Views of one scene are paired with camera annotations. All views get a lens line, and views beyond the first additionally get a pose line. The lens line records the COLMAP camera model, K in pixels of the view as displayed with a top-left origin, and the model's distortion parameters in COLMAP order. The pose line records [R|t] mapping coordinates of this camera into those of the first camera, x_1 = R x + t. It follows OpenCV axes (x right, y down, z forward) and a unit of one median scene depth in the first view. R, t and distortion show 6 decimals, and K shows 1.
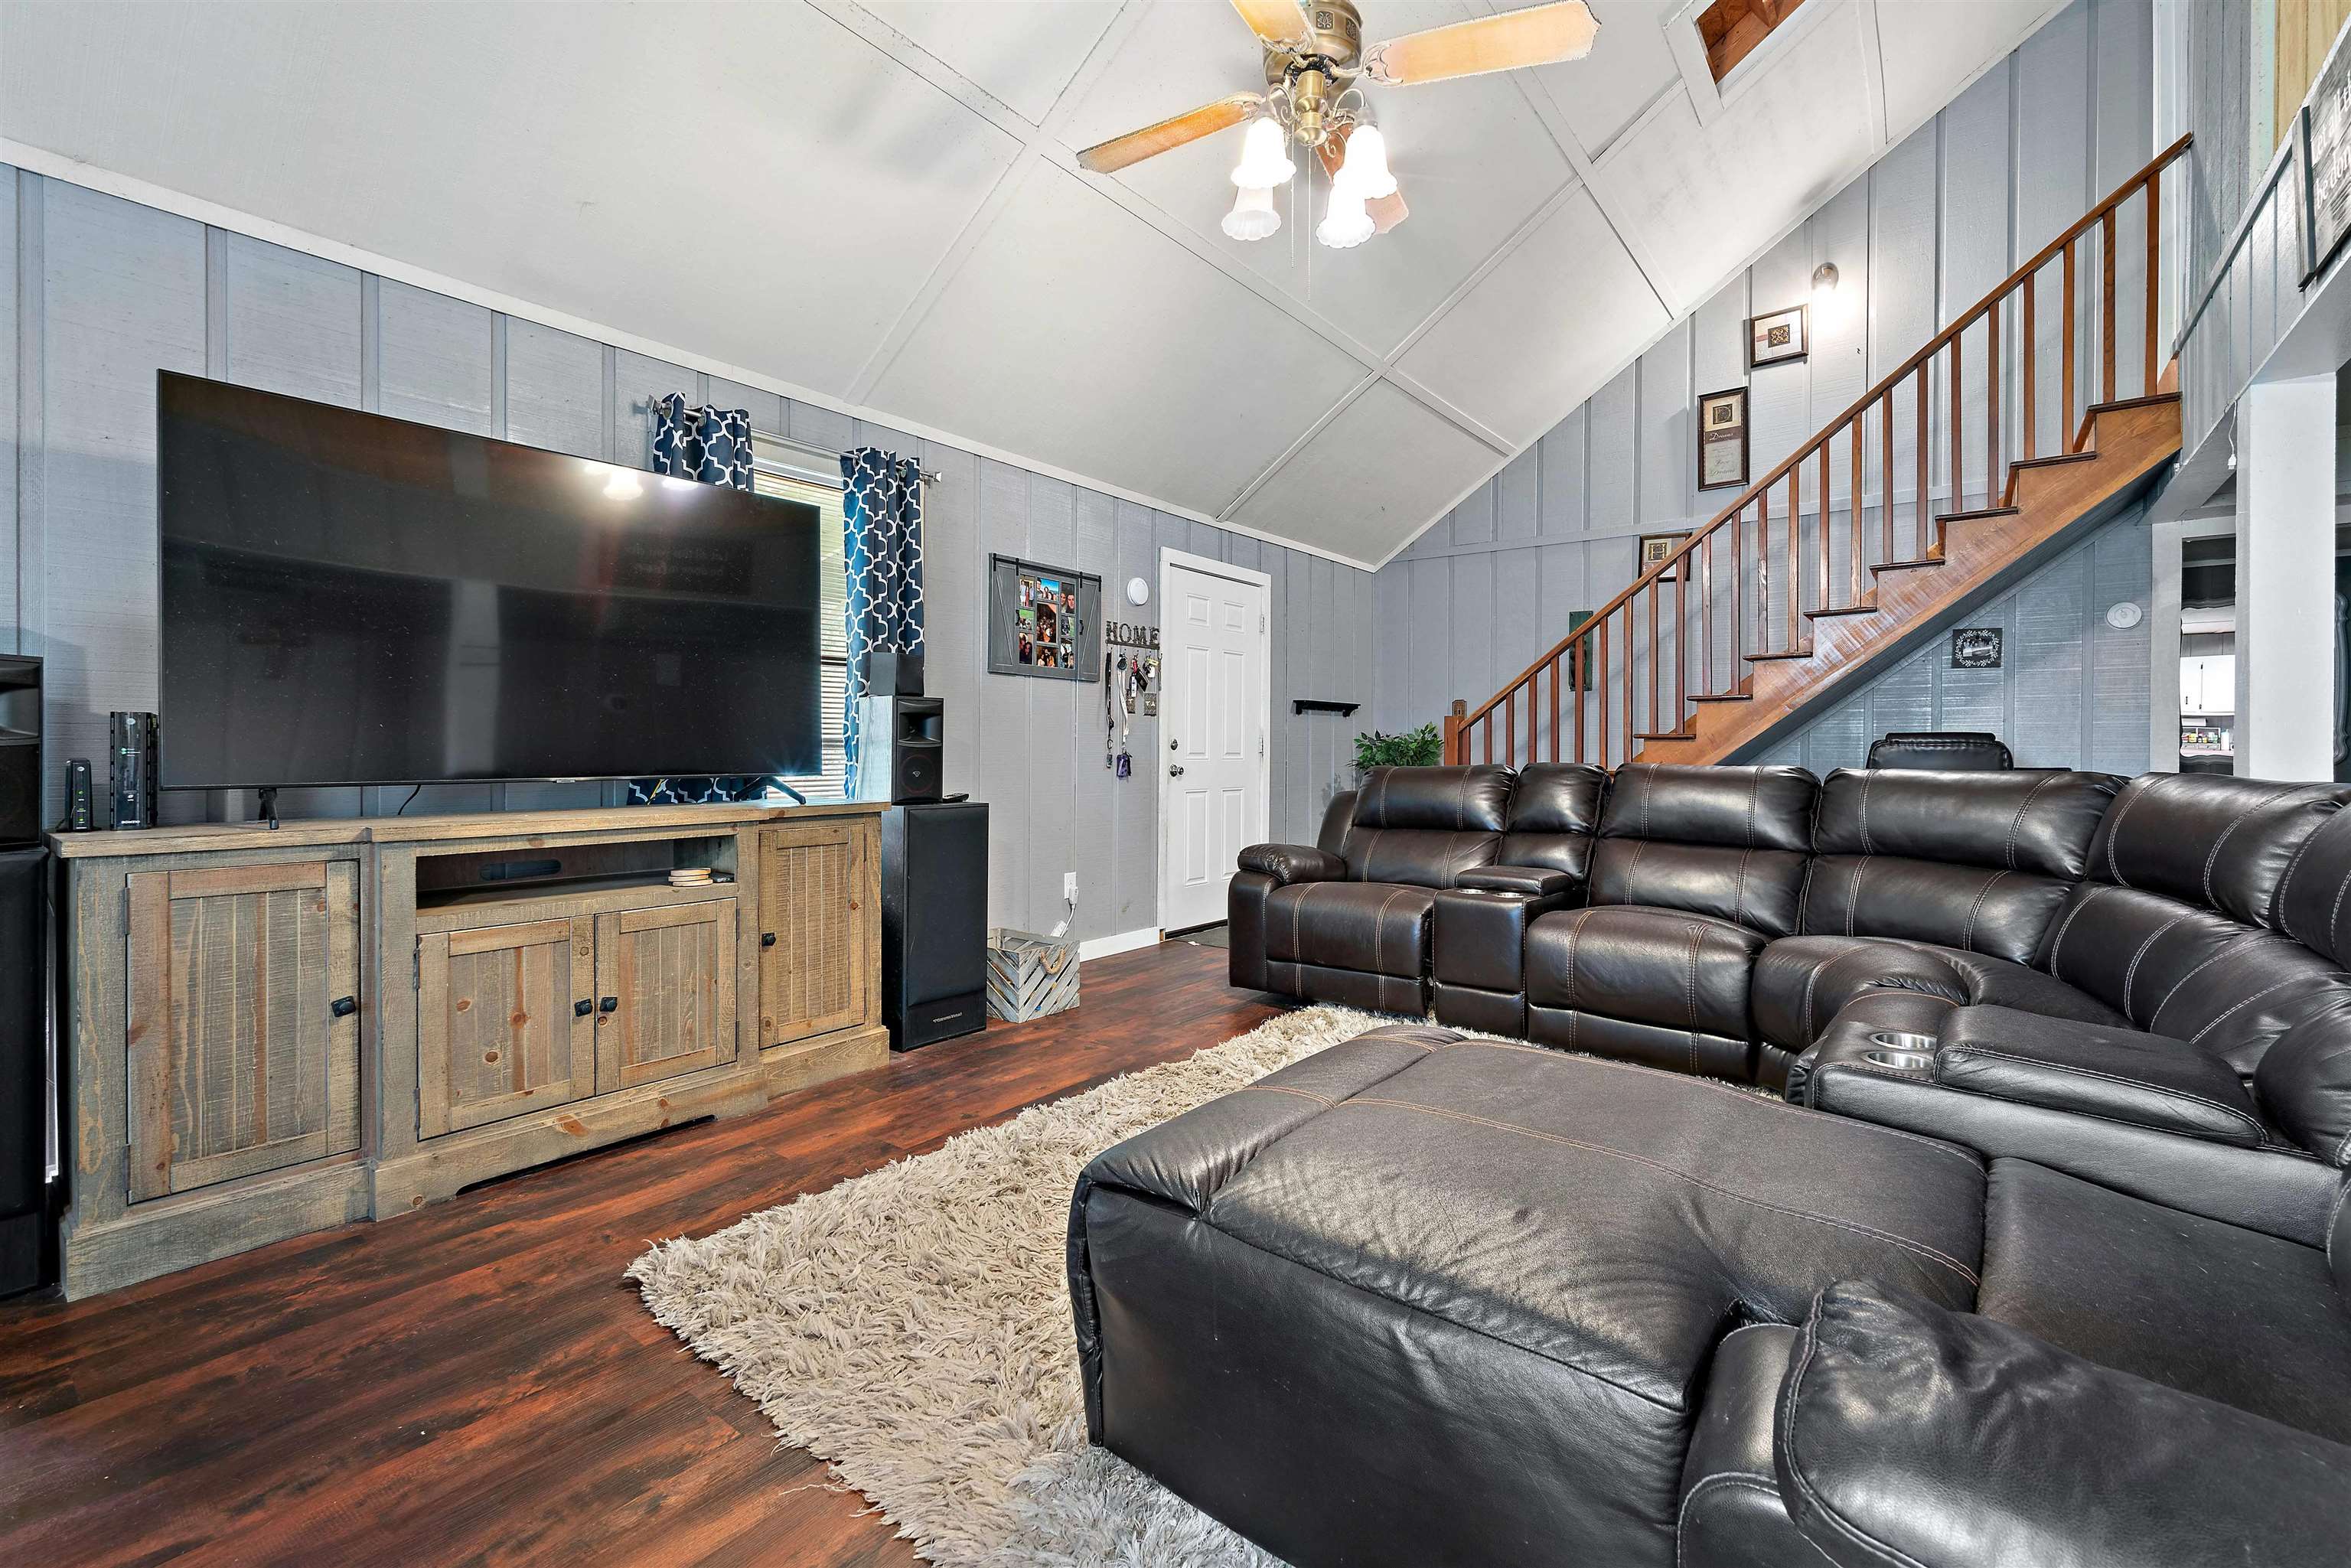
lens RADIAL K [[990.8, 0, 1163.3], [0, 990.8, 752.5], [0, 0, 1]] dist [0.001065, 0.000187]
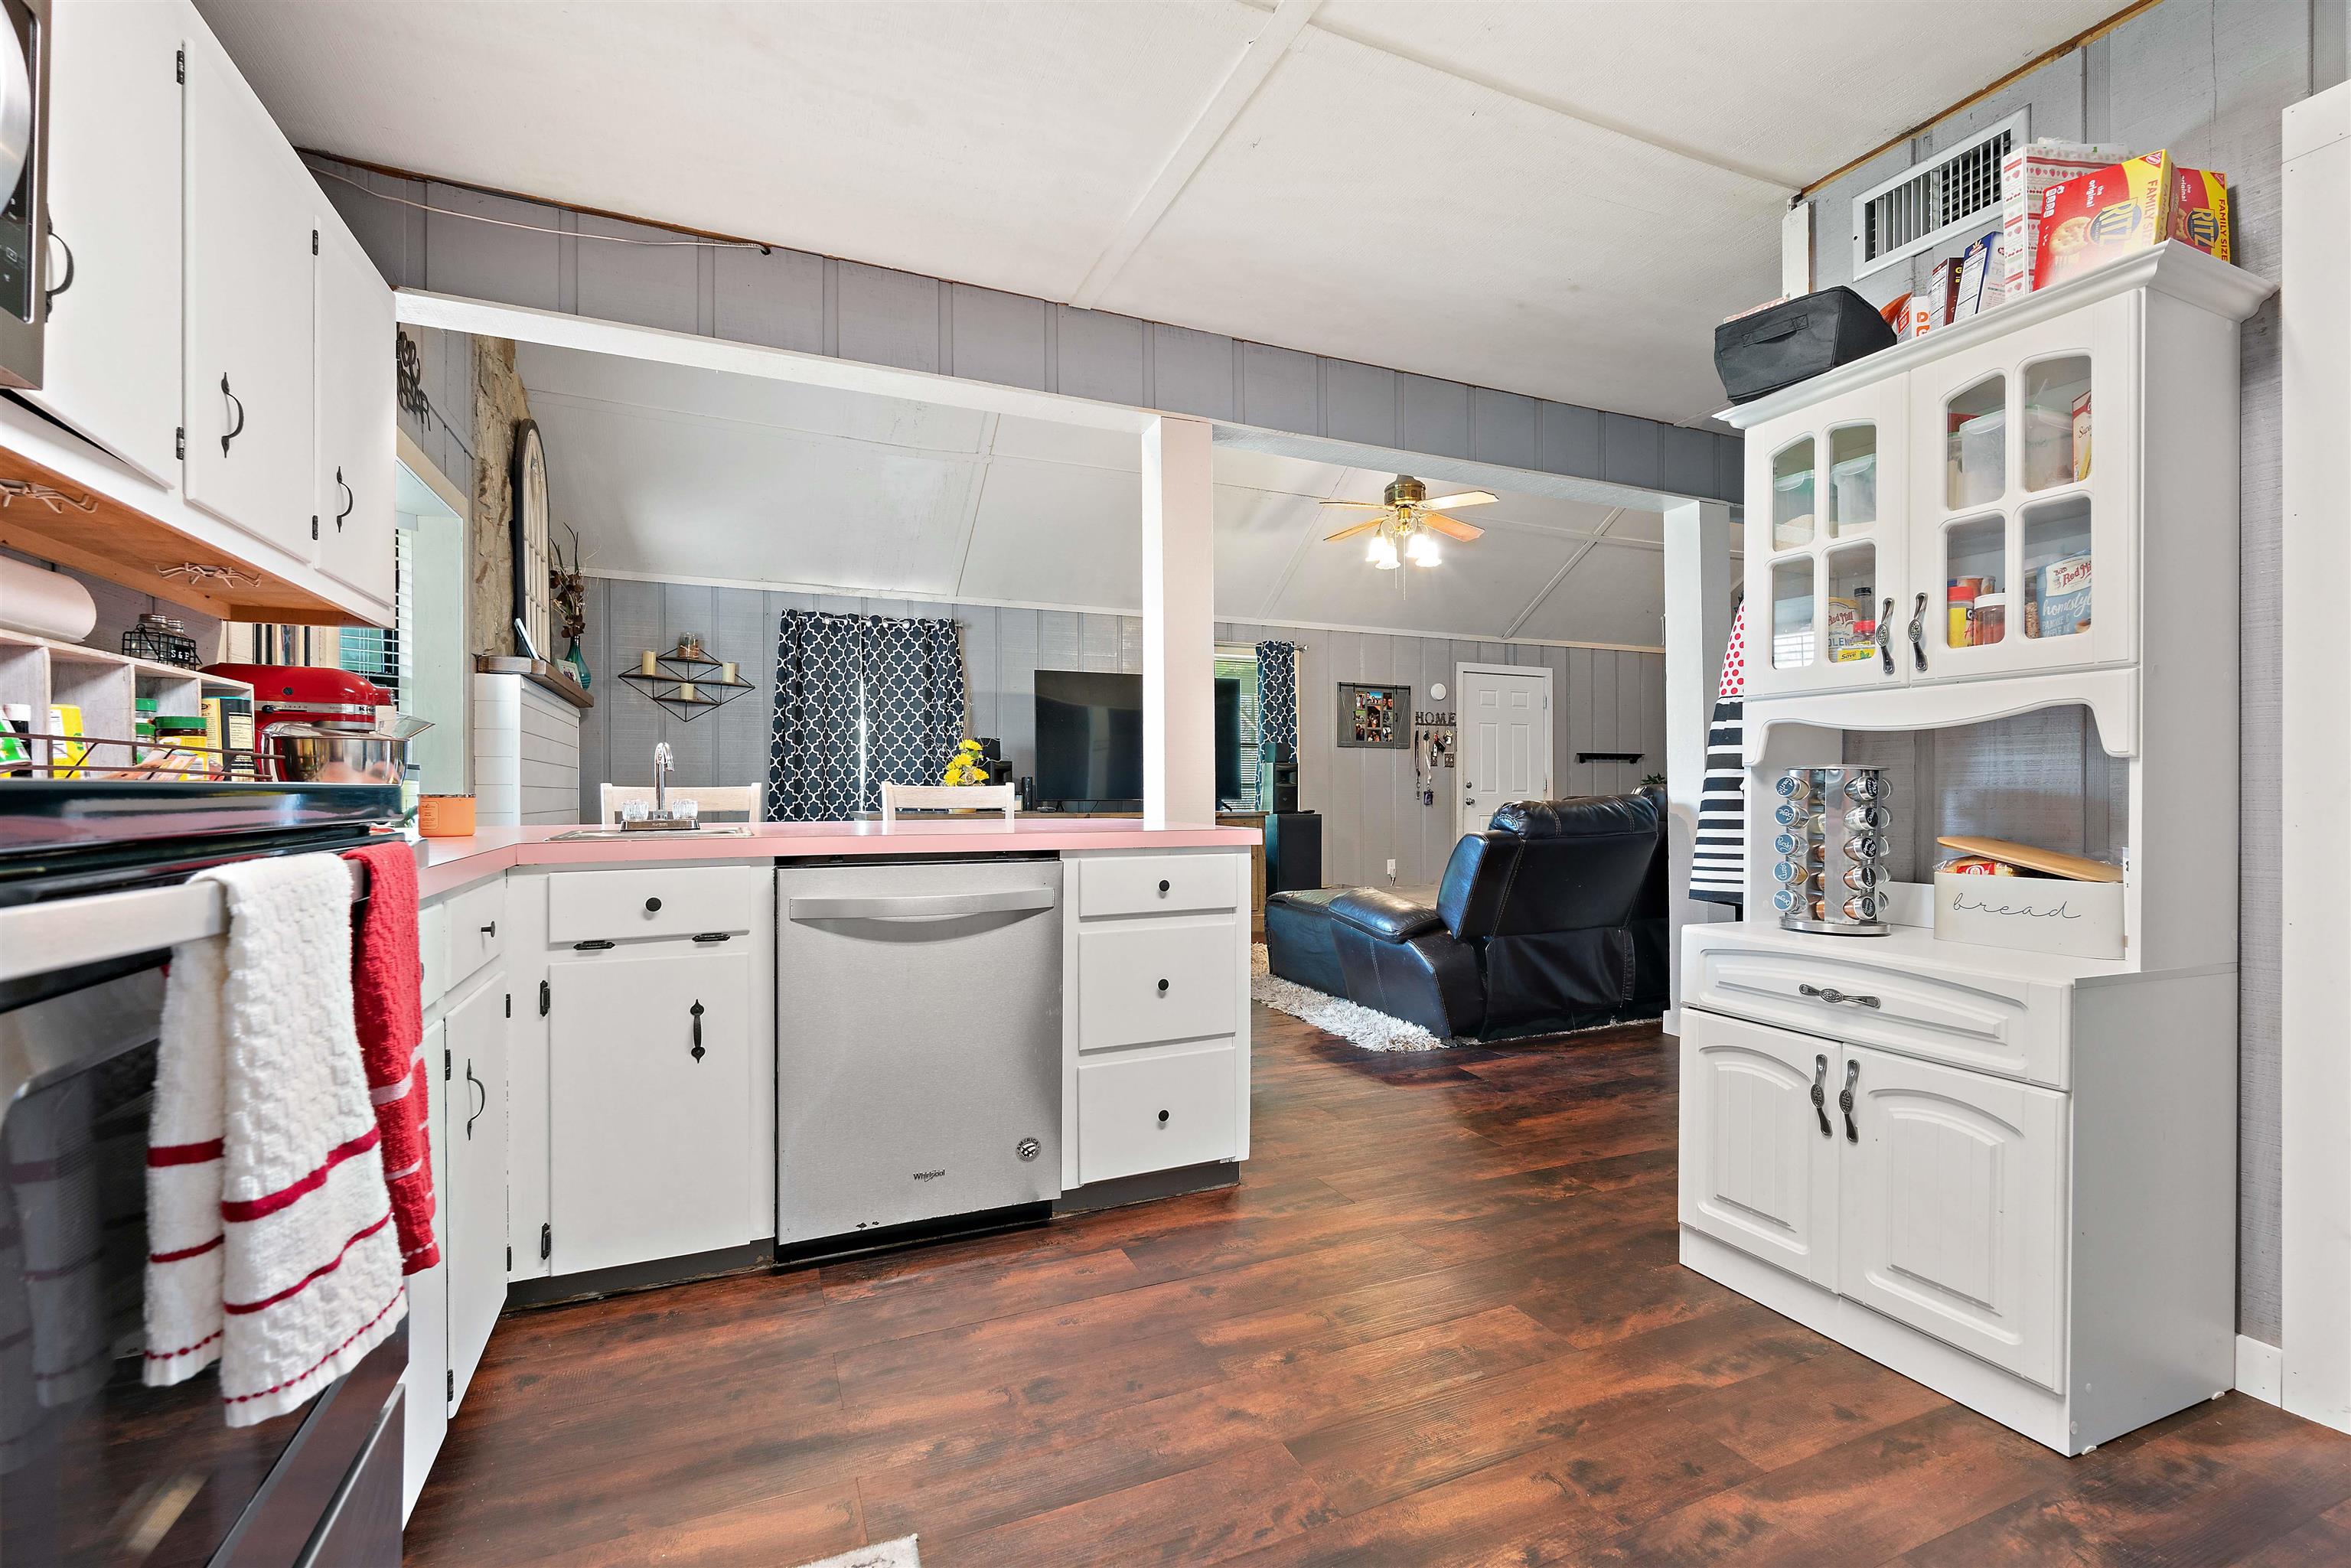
lens RADIAL K [[1017.2, 0, 1171.6], [0, 1017.2, 793.1], [0, 0, 1]] dist [-0.003048, -0.000133]
pose [[0.884463, -0.006681, -0.466563, 0.395031], [0.003848, 0.999968, -0.007024, 0.016191], [0.466595, 0.004417, 0.884460, -0.744476]]
